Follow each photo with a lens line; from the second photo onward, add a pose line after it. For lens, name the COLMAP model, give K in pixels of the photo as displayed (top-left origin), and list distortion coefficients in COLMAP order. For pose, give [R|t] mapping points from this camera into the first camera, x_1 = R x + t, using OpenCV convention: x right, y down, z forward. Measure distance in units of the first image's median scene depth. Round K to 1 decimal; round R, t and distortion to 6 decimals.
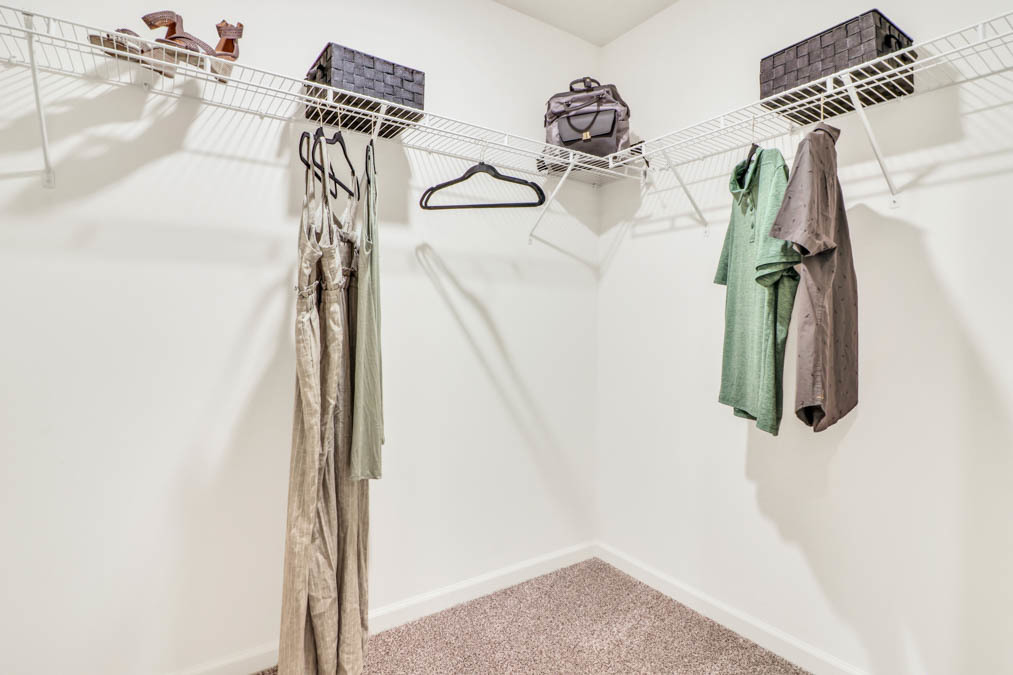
lens RADIAL K [[515.7, 0, 502.8], [0, 515.7, 313.5], [0, 0, 1]] dist [0.000492, -0.018087]
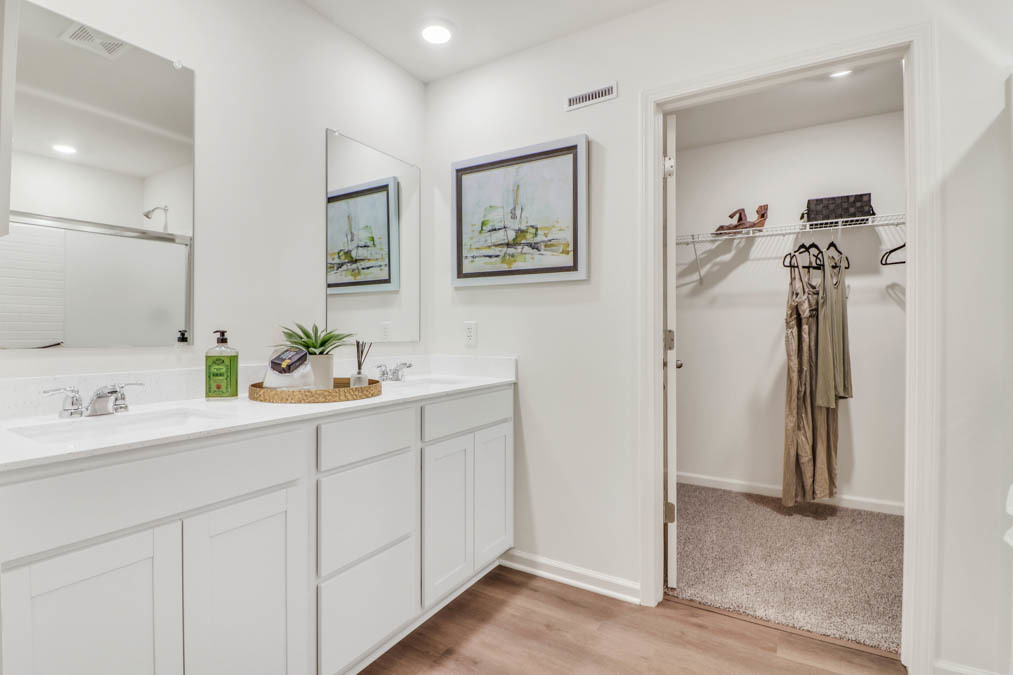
lens RADIAL K [[501.7, 0, 502.2], [0, 501.7, 330.8], [0, 0, 1]] dist [0.002382, -0.000653]
pose [[0.436330, -0.015882, -0.899646, 1.021214], [0.022518, 0.999724, -0.006727, -0.008720], [0.899505, -0.017323, 0.436567, -1.098129]]
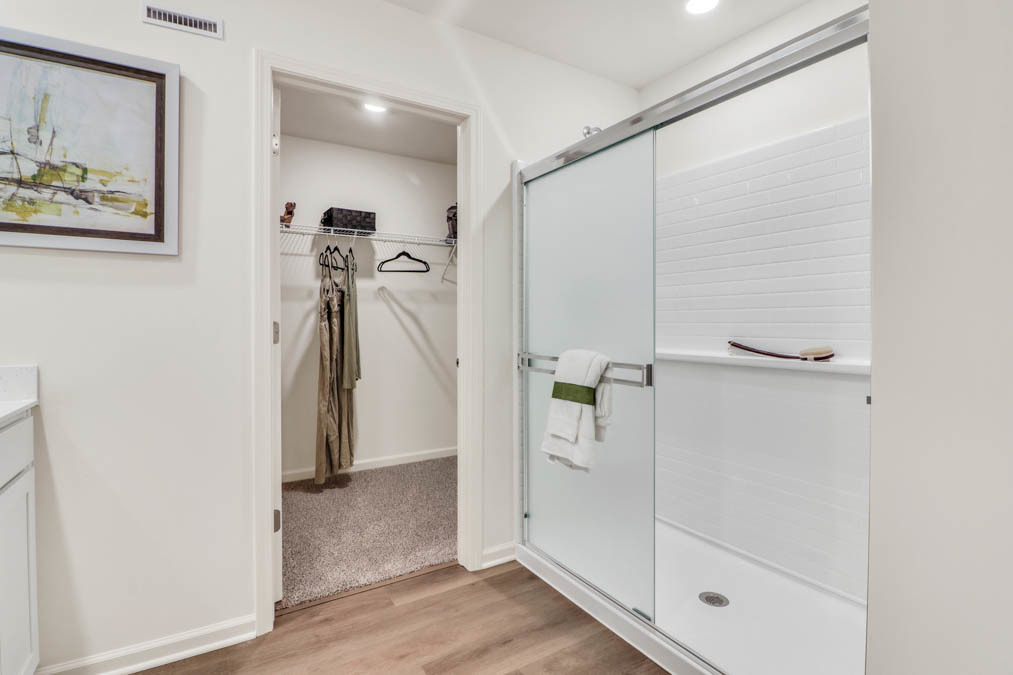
lens RADIAL K [[487.9, 0, 506.2], [0, 487.9, 323.0], [0, 0, 1]] dist [-0.002462, -0.001178]
pose [[0.999286, -0.017105, -0.033677, 0.569720], [0.017575, 0.999752, 0.013709, -0.013319], [0.033434, -0.014291, 0.999339, -1.307688]]
